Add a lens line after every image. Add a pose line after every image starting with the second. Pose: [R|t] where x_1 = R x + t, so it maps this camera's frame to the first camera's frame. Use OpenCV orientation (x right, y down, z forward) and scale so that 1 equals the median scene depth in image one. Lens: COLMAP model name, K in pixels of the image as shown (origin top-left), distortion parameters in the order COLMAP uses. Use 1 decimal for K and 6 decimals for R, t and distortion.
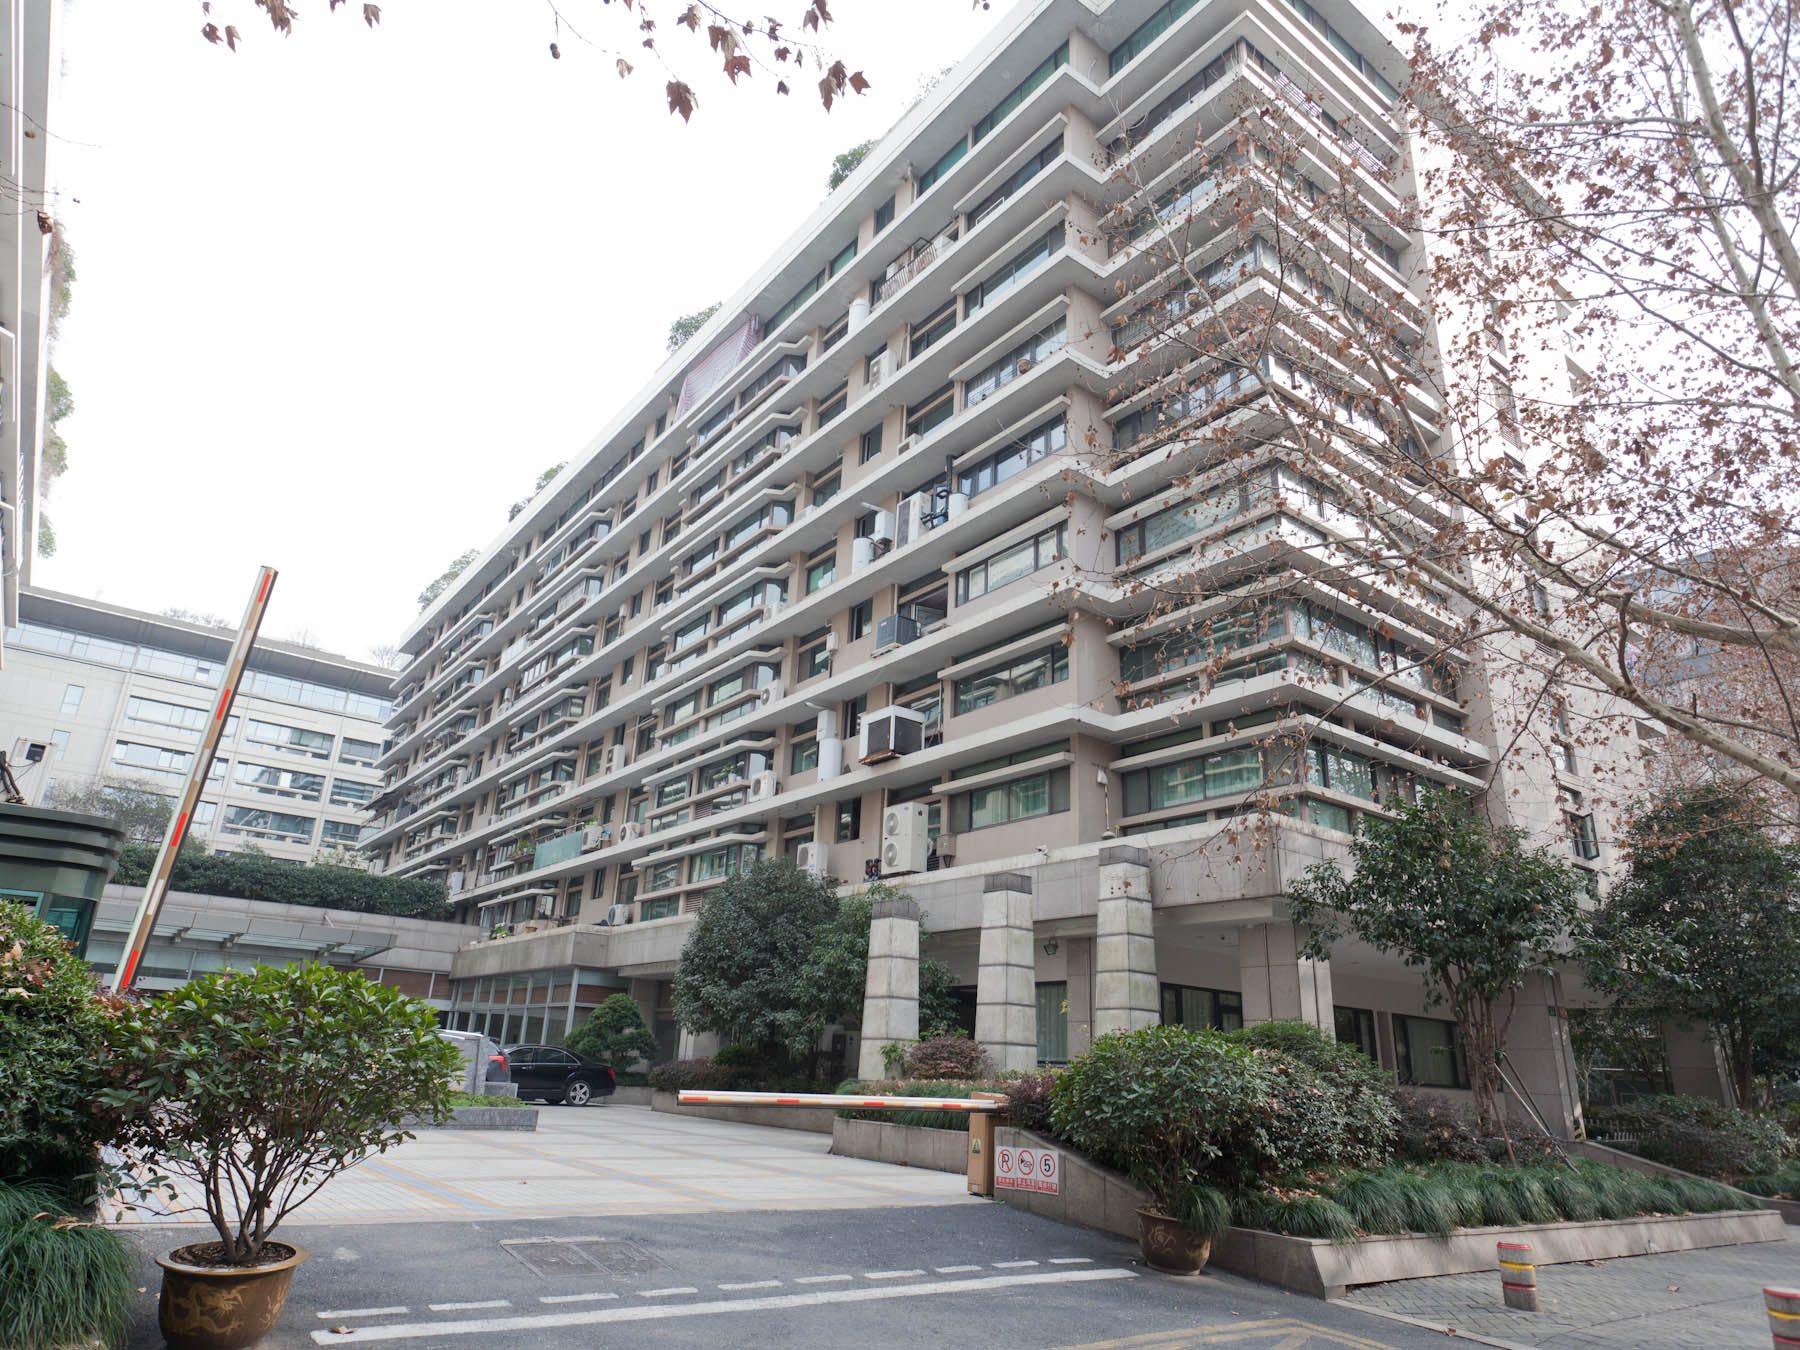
lens RADIAL K [[1105.8, 0, 890.6], [0, 1105.8, 664.5], [0, 0, 1]] dist [0.002073, 0.002259]
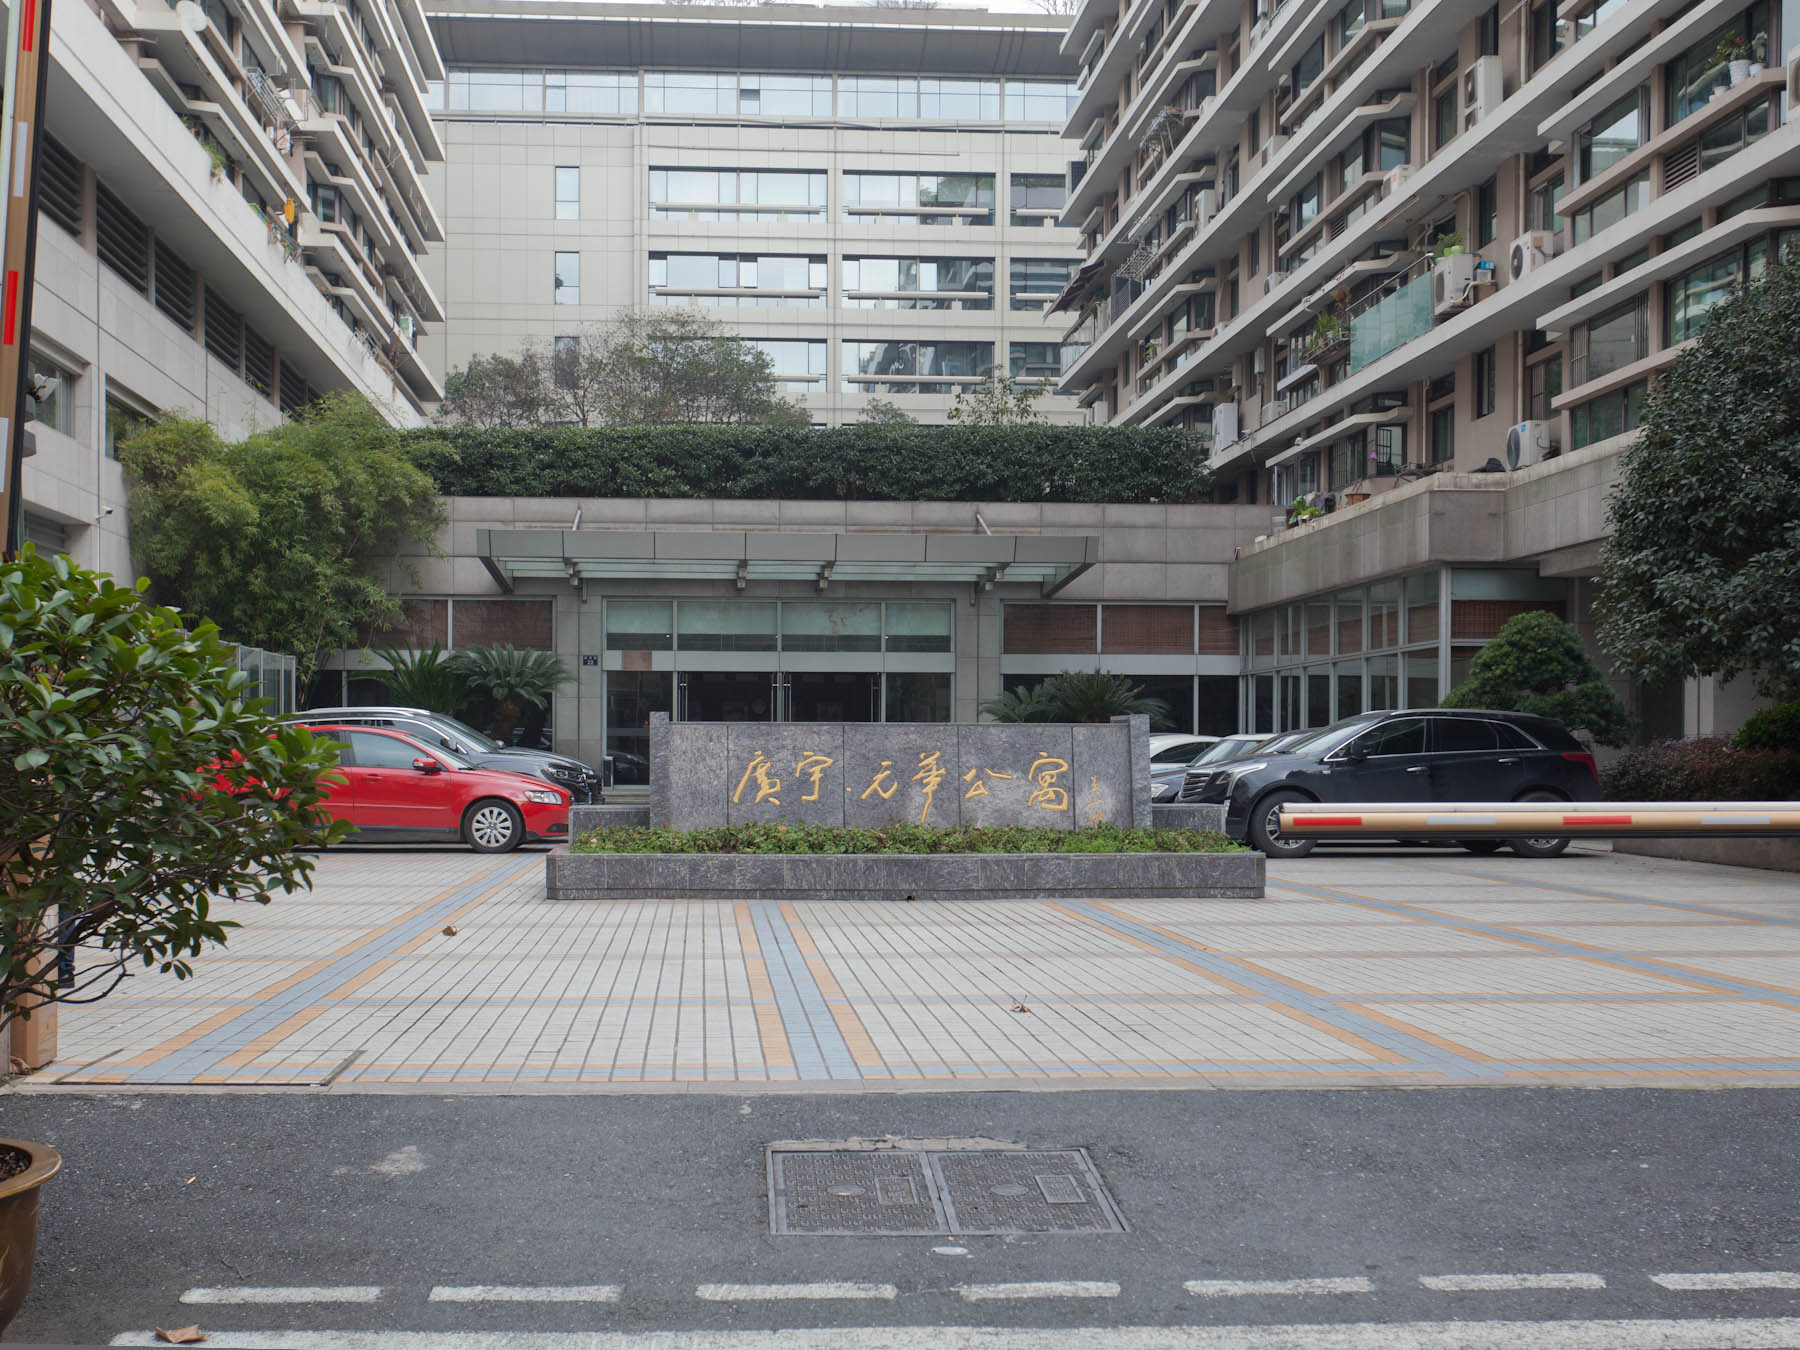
lens RADIAL K [[2330.4, 0, 845.7], [0, 2330.4, 800.7], [0, 0, 1]] dist [0.008771, 0.000000]
pose [[0.833041, -0.034648, -0.552126, 0.031782], [0.226771, 0.931719, 0.283680, 0.026791], [0.504597, -0.361523, 0.784017, 0.064165]]
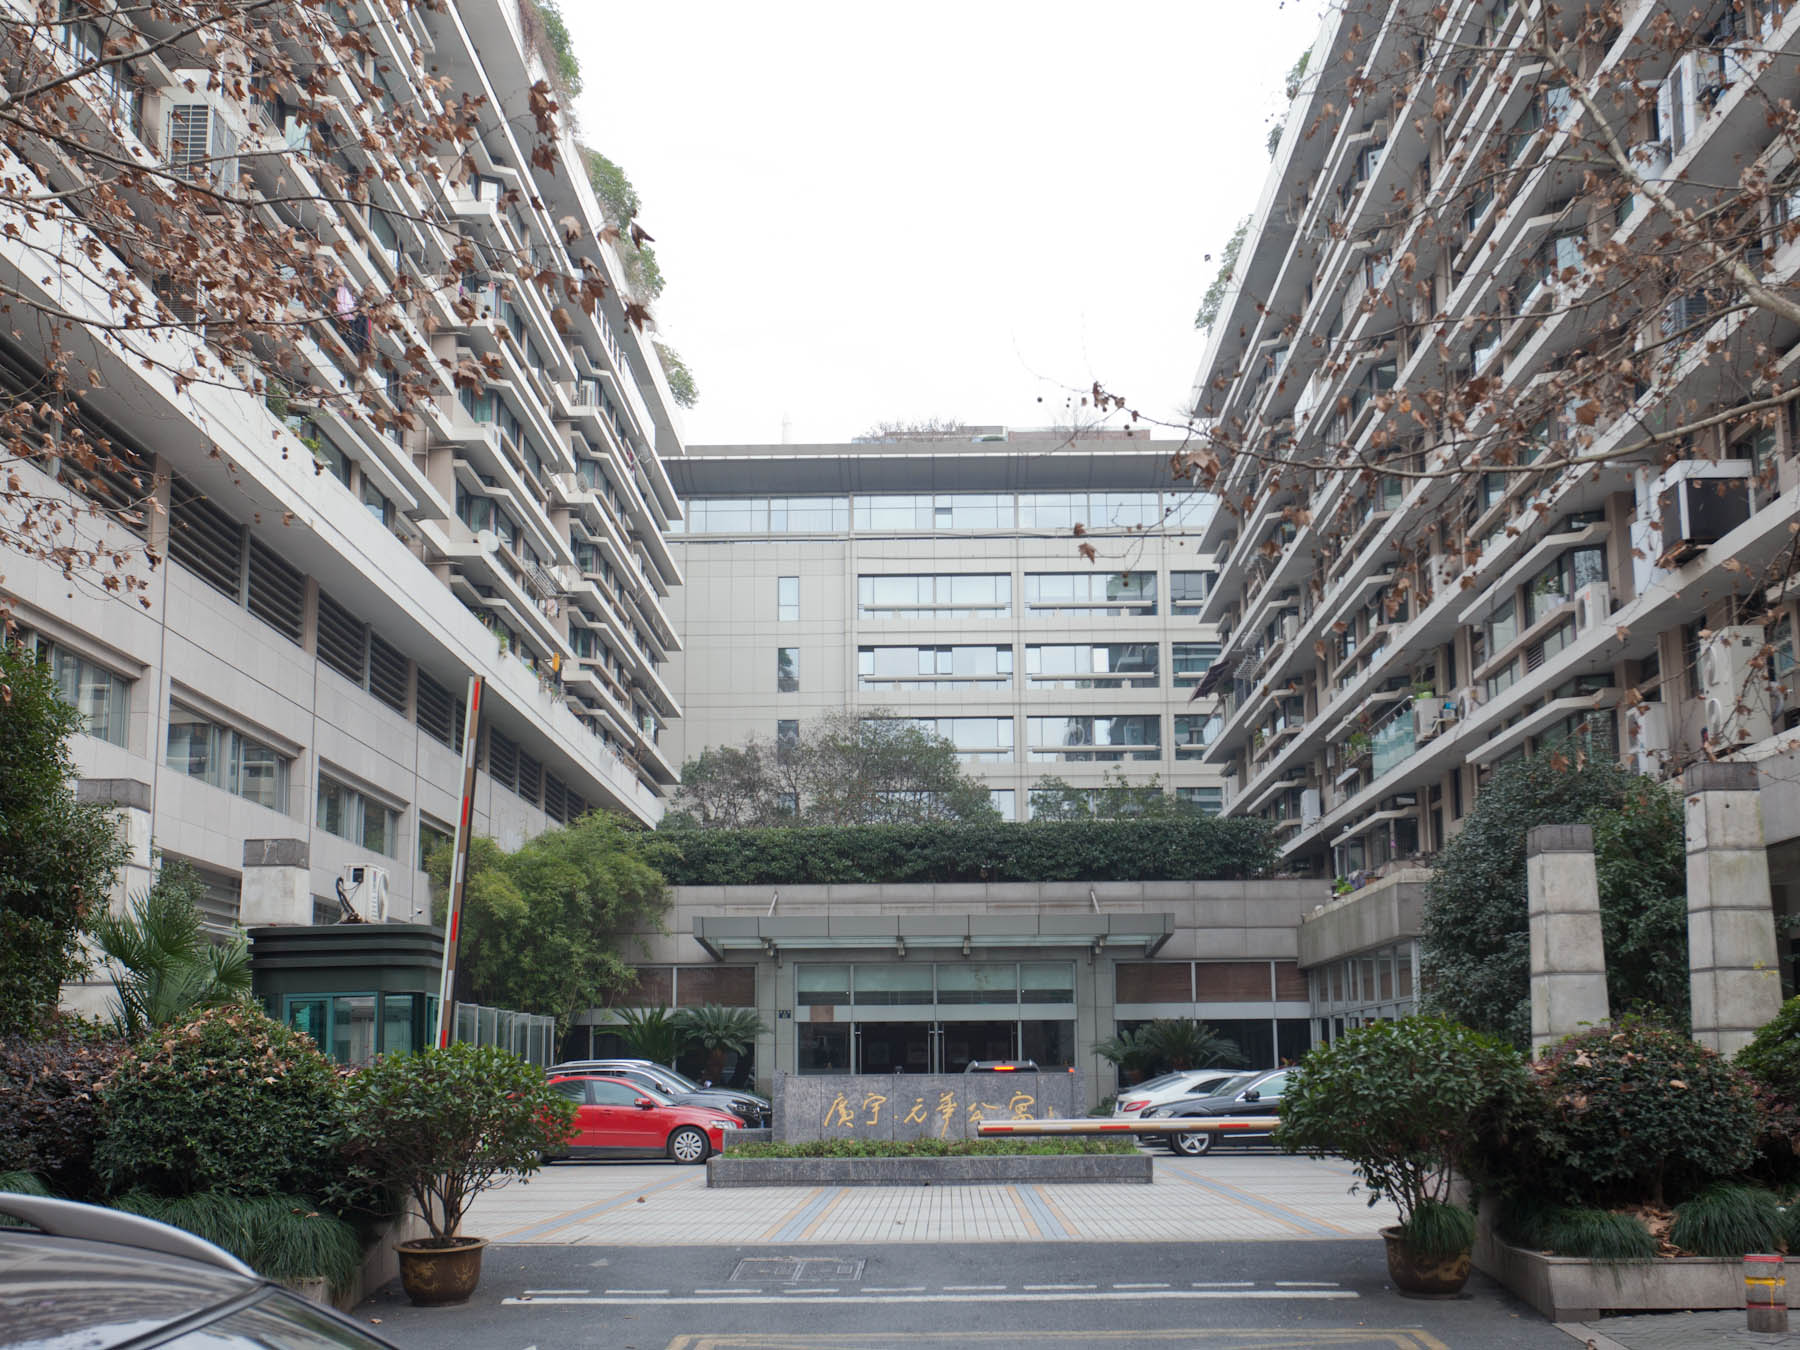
lens RADIAL K [[2330.4, 0, 900.7], [0, 2330.4, 659.9], [0, 0, 1]] dist [0.008771, 0.000000]
pose [[0.783444, -0.165258, -0.599087, 0.227585], [0.260179, 0.962667, 0.074693, -0.033203], [0.564378, -0.214387, 0.797193, -0.114259]]
